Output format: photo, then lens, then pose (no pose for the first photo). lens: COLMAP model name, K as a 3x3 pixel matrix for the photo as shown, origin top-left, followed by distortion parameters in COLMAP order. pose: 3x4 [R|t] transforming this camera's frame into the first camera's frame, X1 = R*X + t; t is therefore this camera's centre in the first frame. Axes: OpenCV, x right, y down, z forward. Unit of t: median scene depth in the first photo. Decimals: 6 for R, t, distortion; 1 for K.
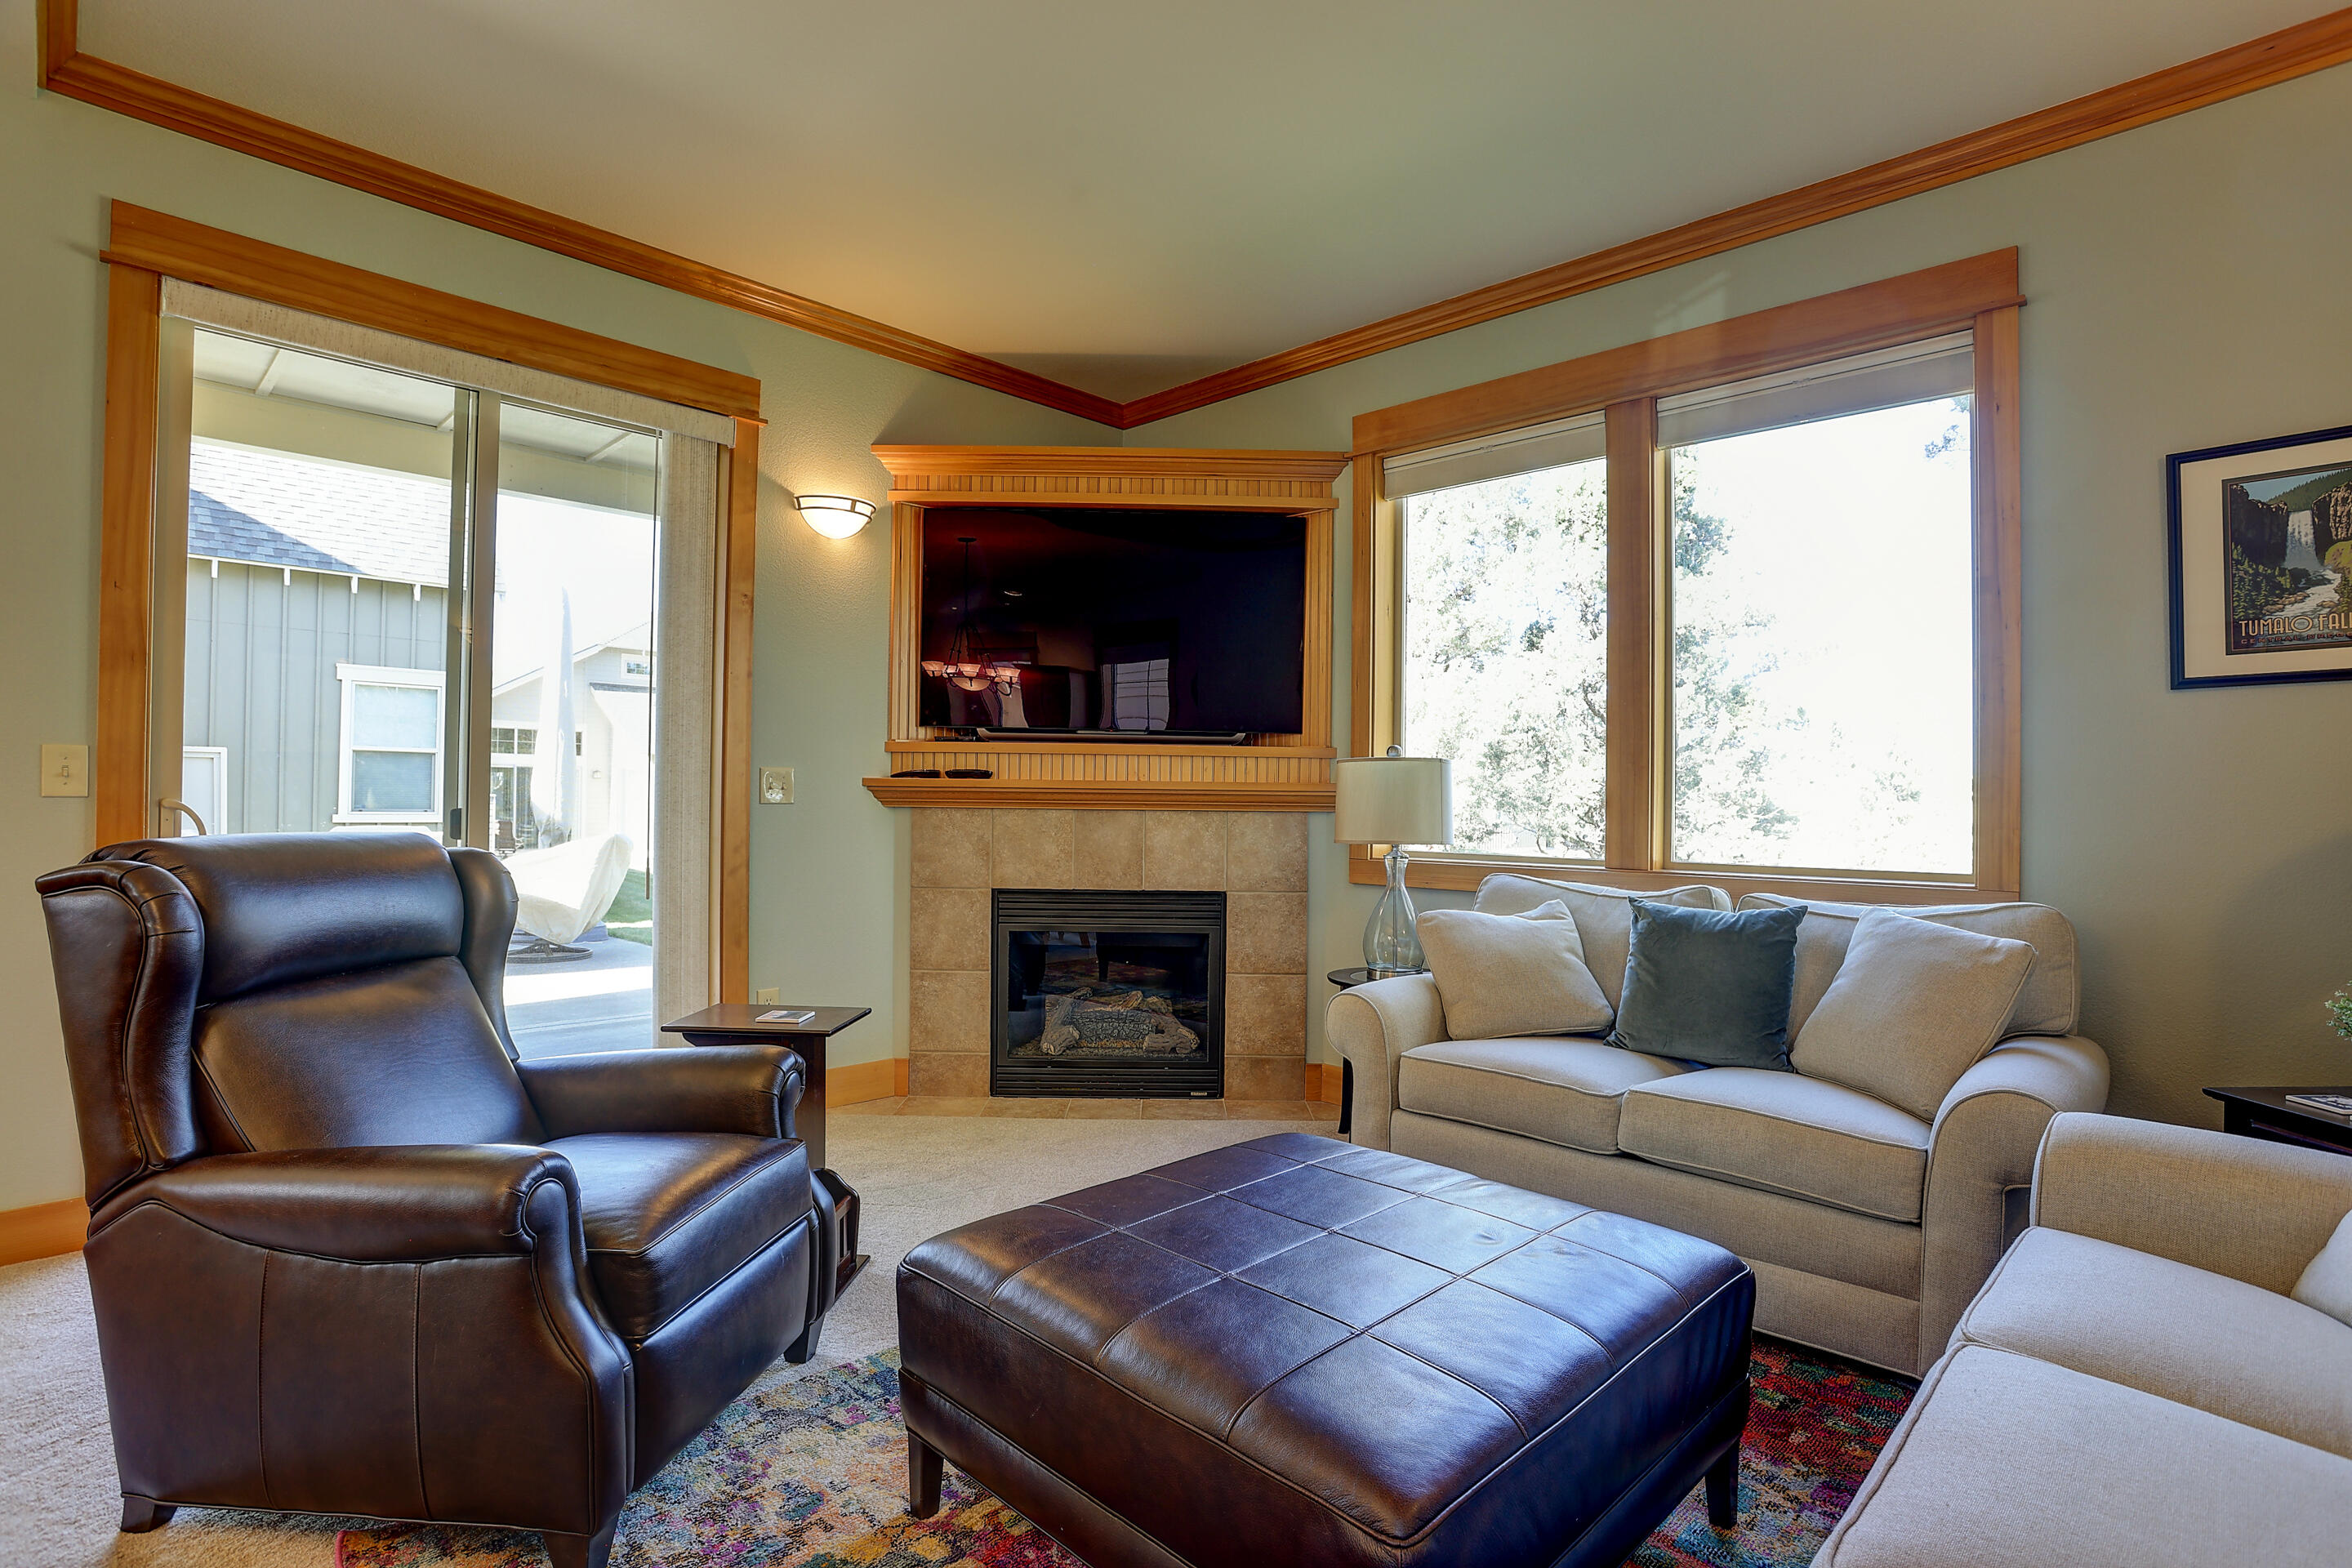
lens RADIAL K [[1146.3, 0, 1190.1], [0, 1146.3, 784.6], [0, 0, 1]] dist [-0.057555, 0.020506]
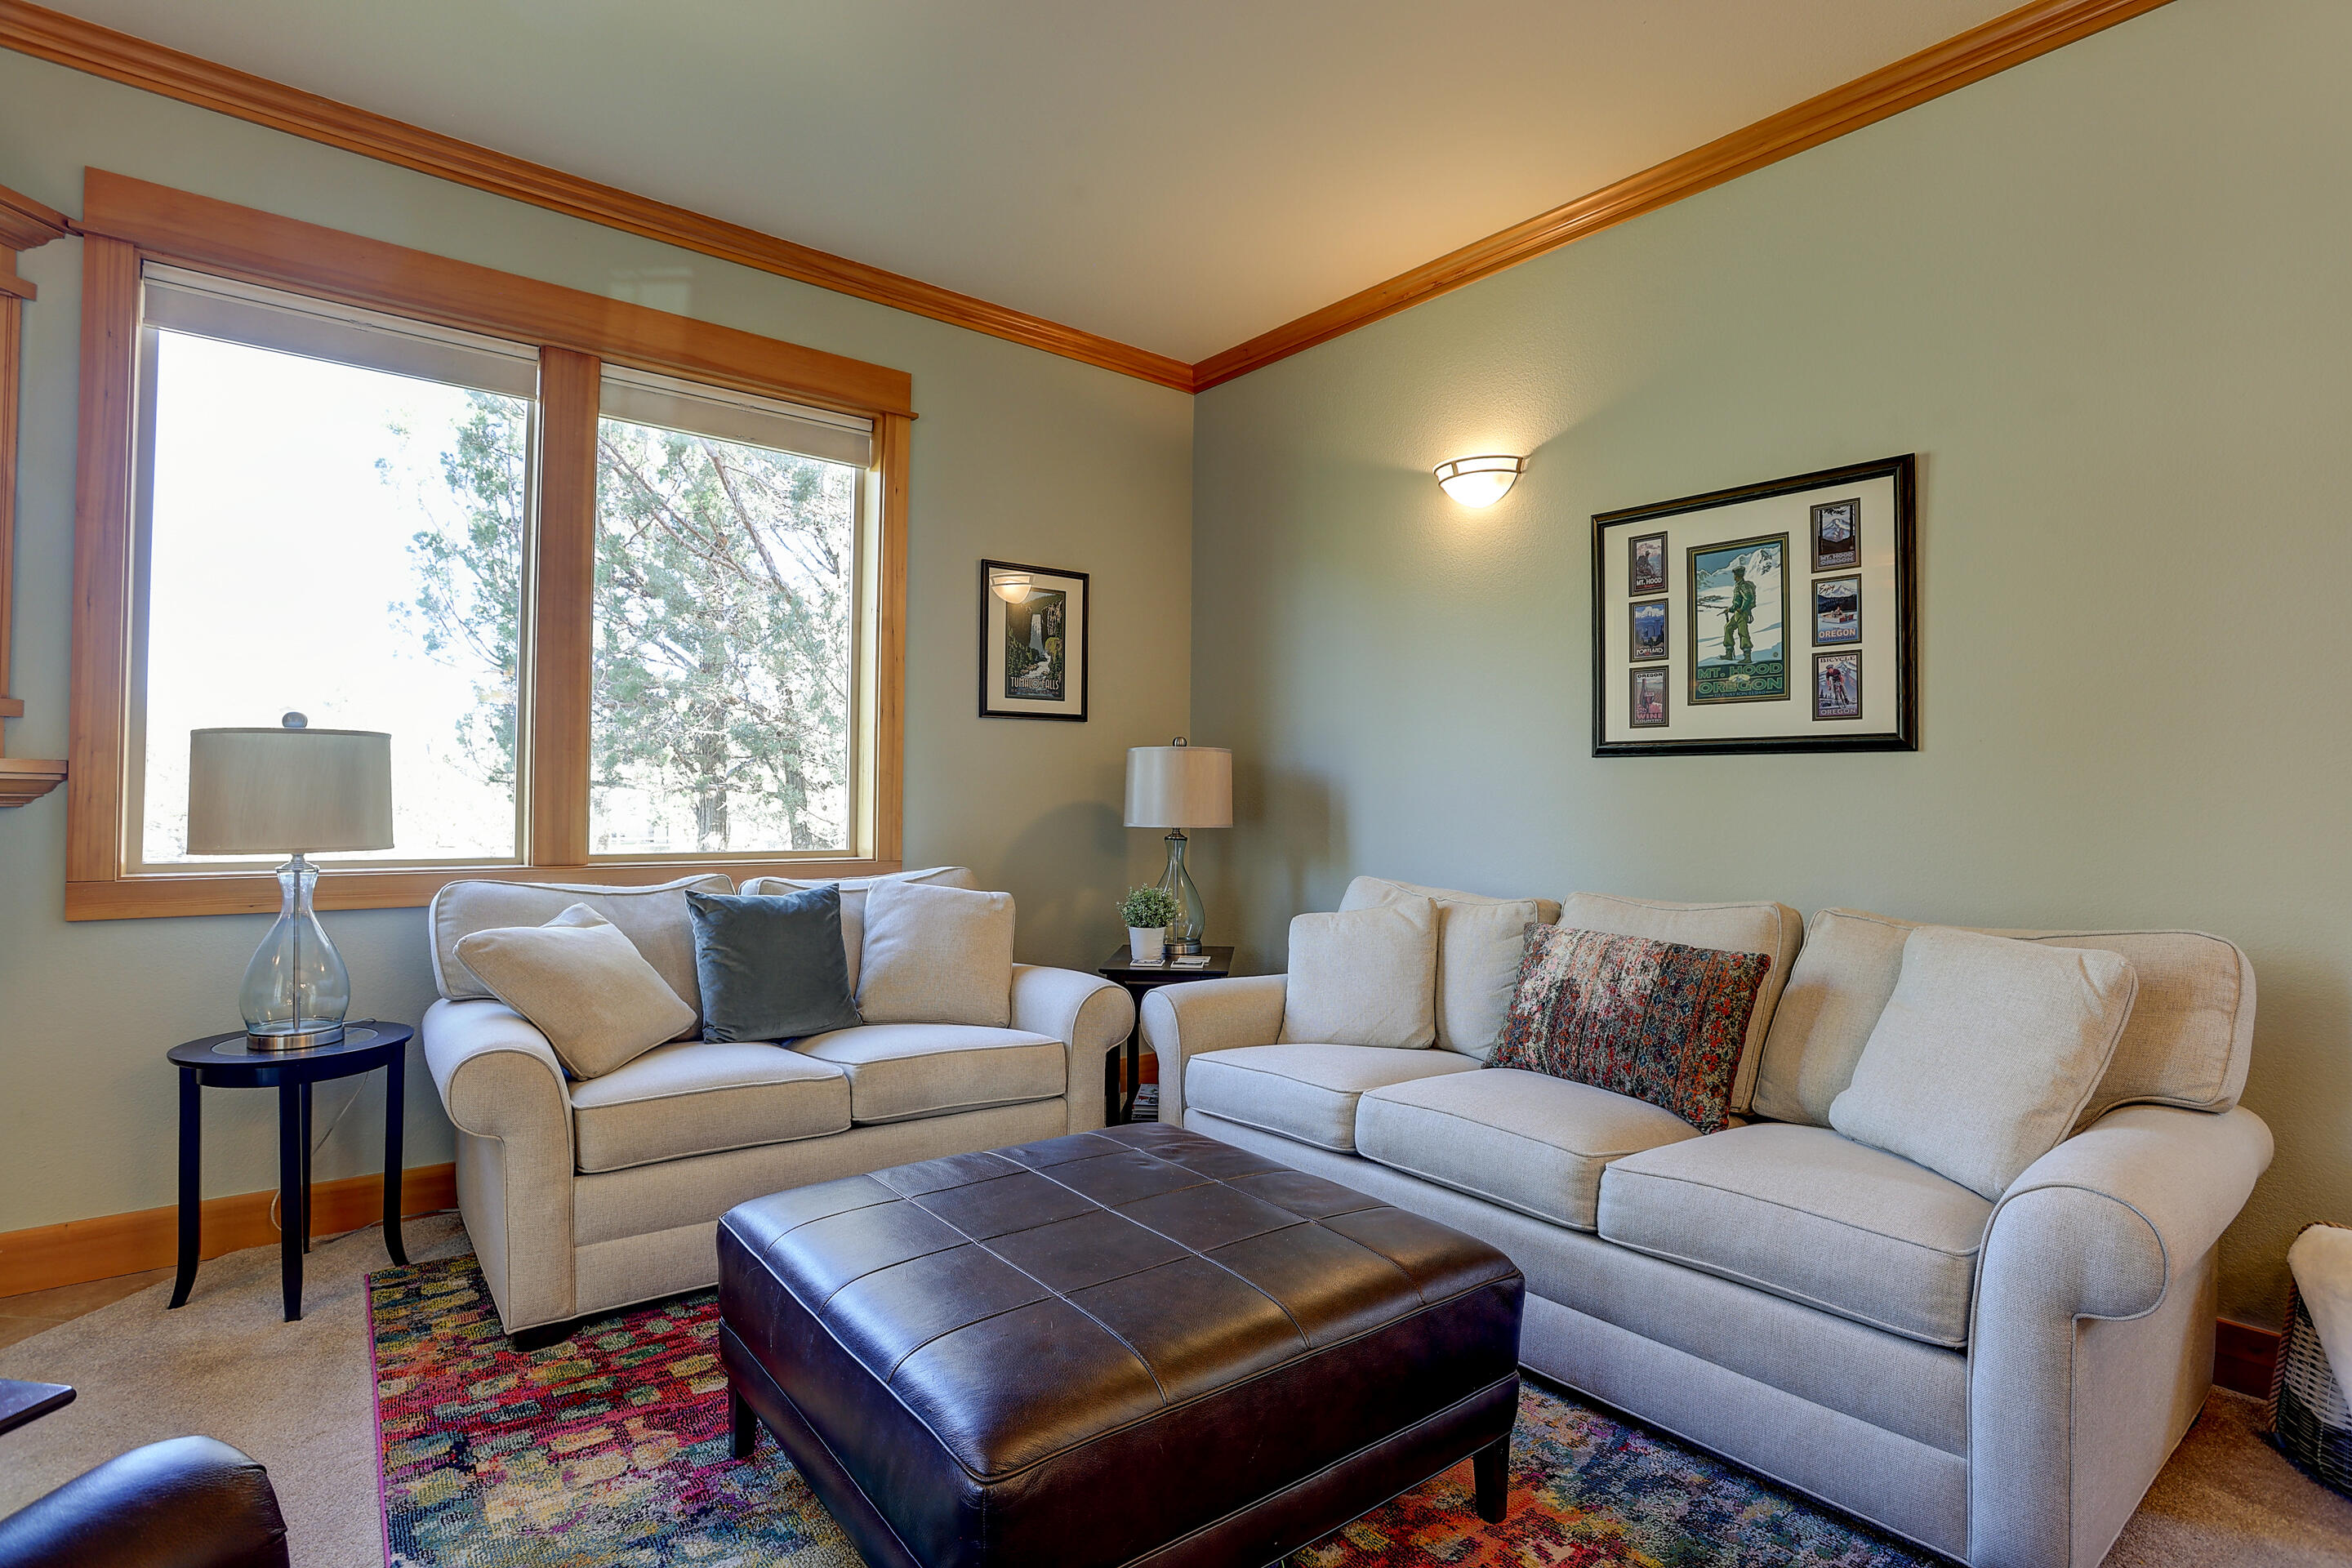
lens RADIAL K [[1146.3, 0, 1171.0], [0, 1146.3, 790.4], [0, 0, 1]] dist [-0.057555, 0.020506]
pose [[0.133085, -0.001754, 0.991103, -0.430940], [-0.021047, 0.999768, 0.004595, 0.000221], [-0.990881, -0.021472, 0.133017, 0.386048]]
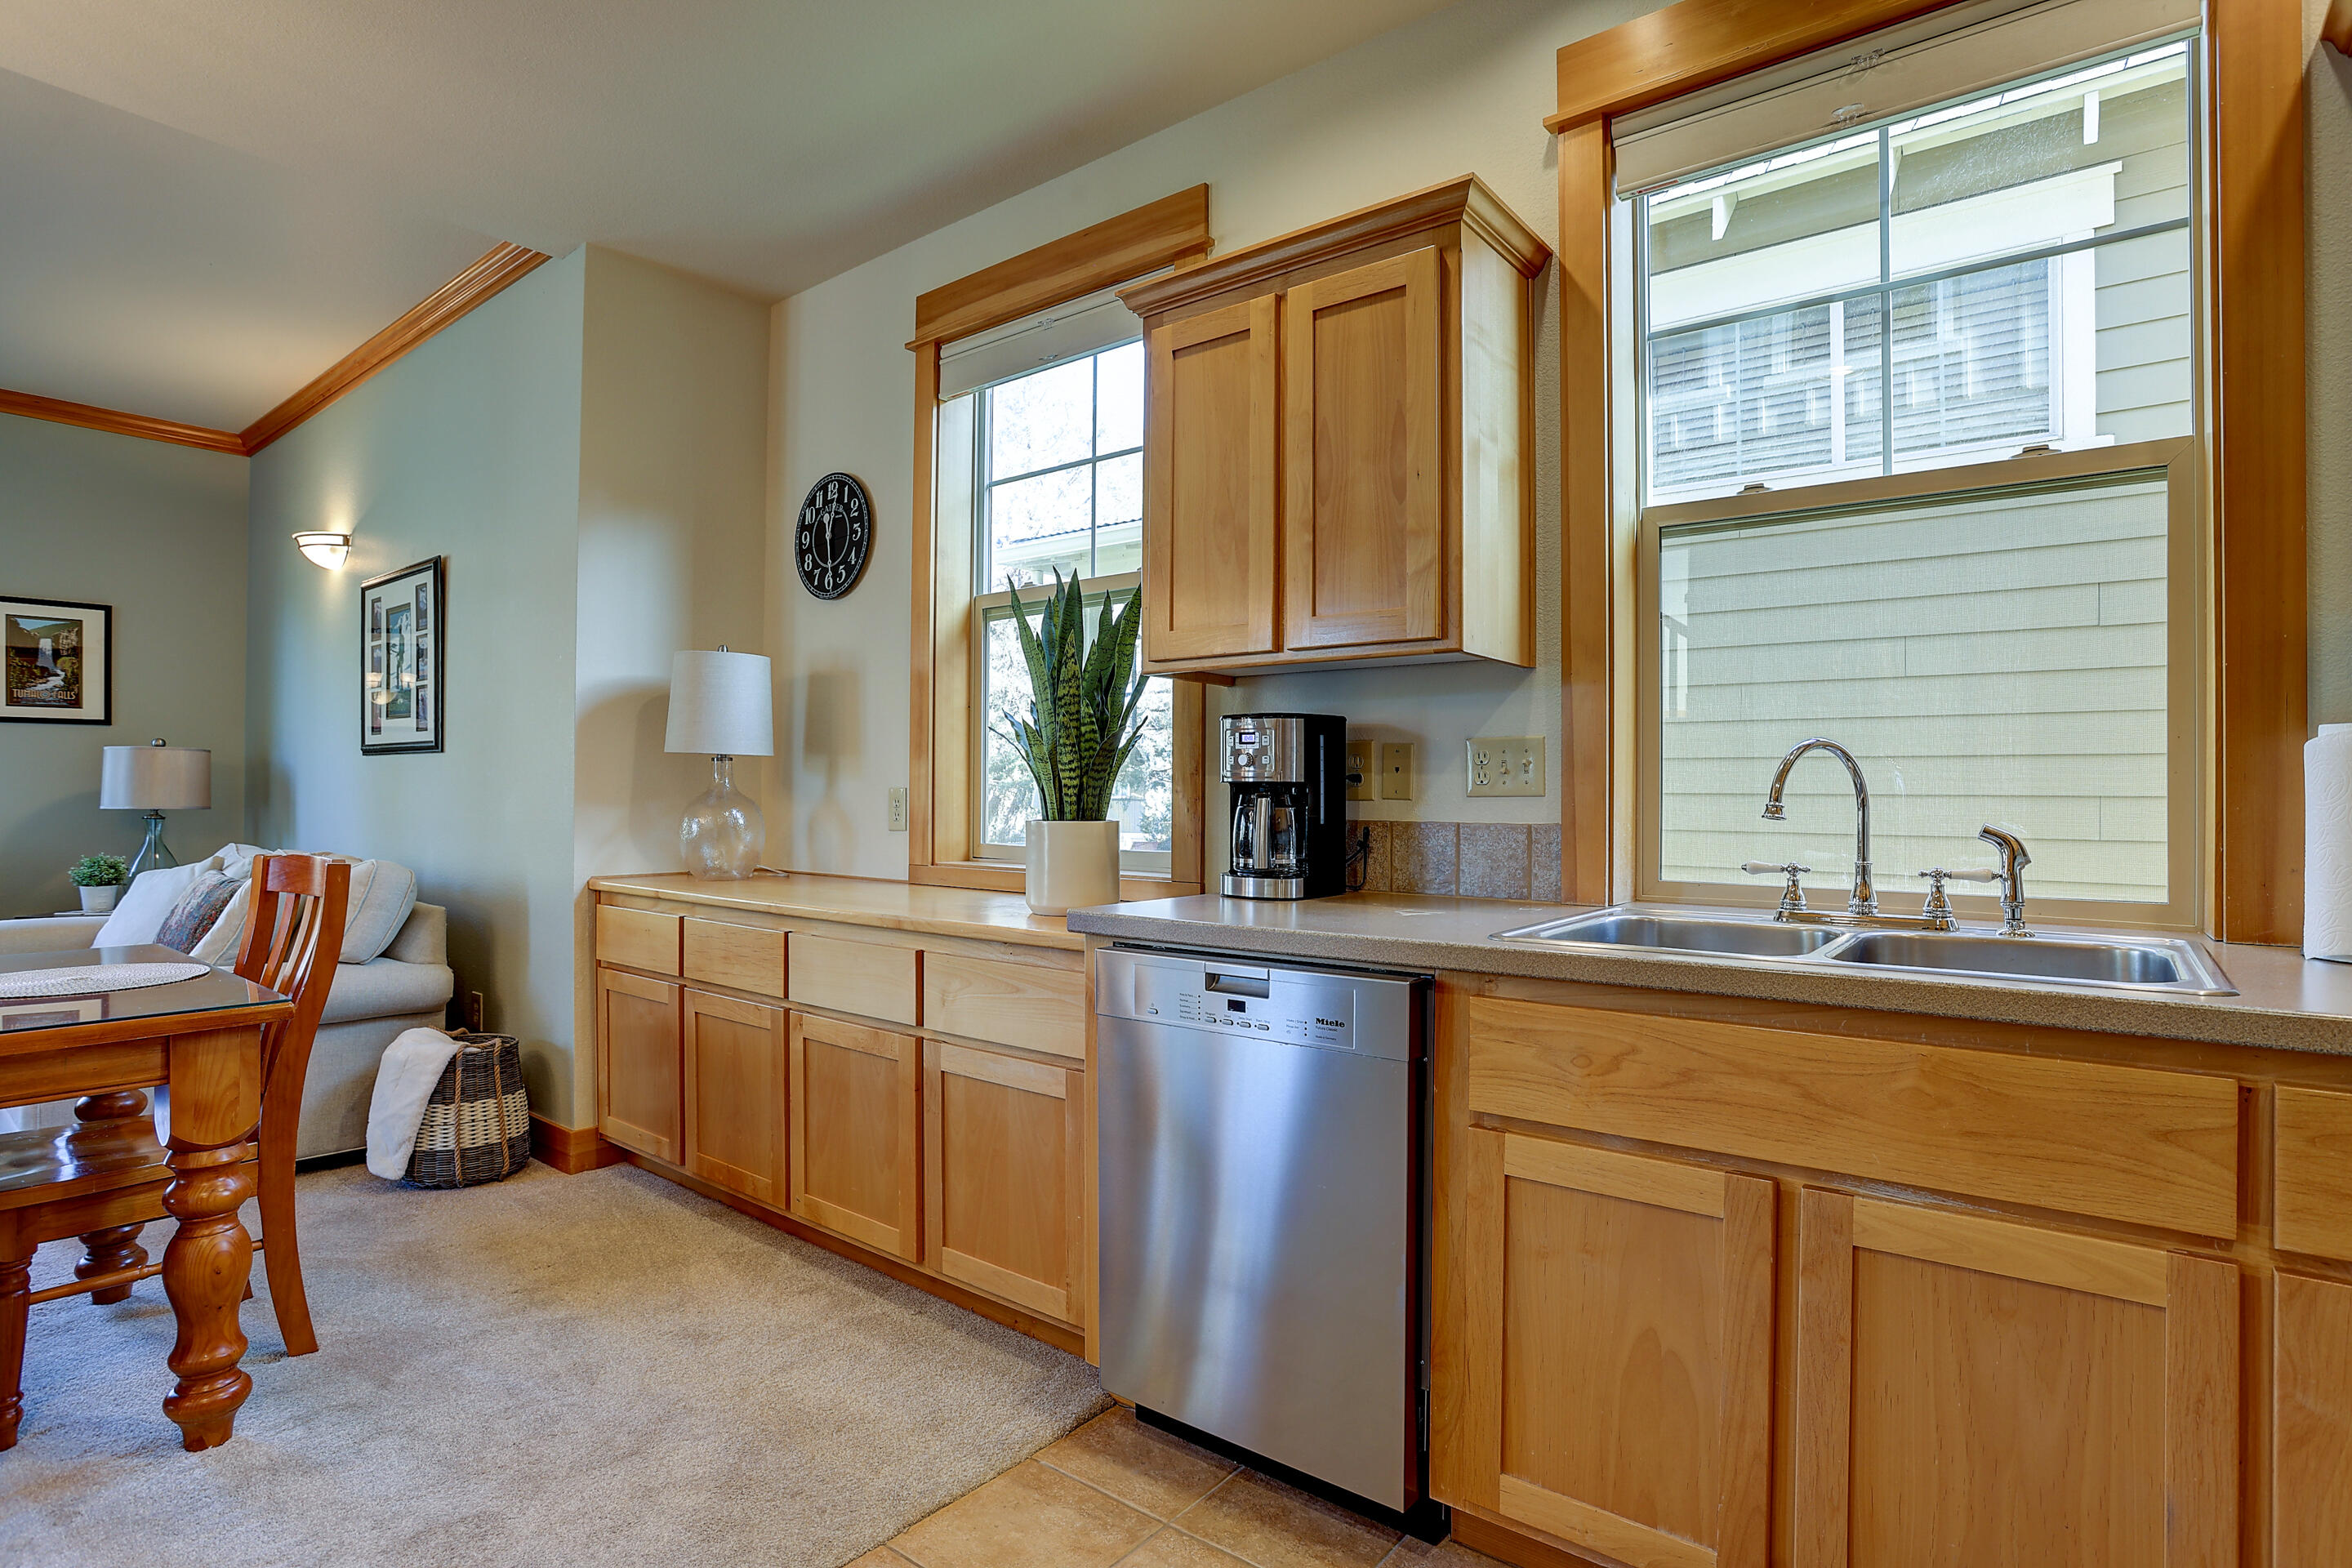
lens RADIAL K [[1169.9, 0, 1191.1], [0, 1169.9, 791.7], [0, 0, 1]] dist [-0.063992, 0.021884]
pose [[-0.094875, -0.007979, 0.995457, -0.827919], [-0.019659, 0.999788, 0.006140, -0.014311], [-0.995295, -0.018987, -0.095012, -0.602311]]
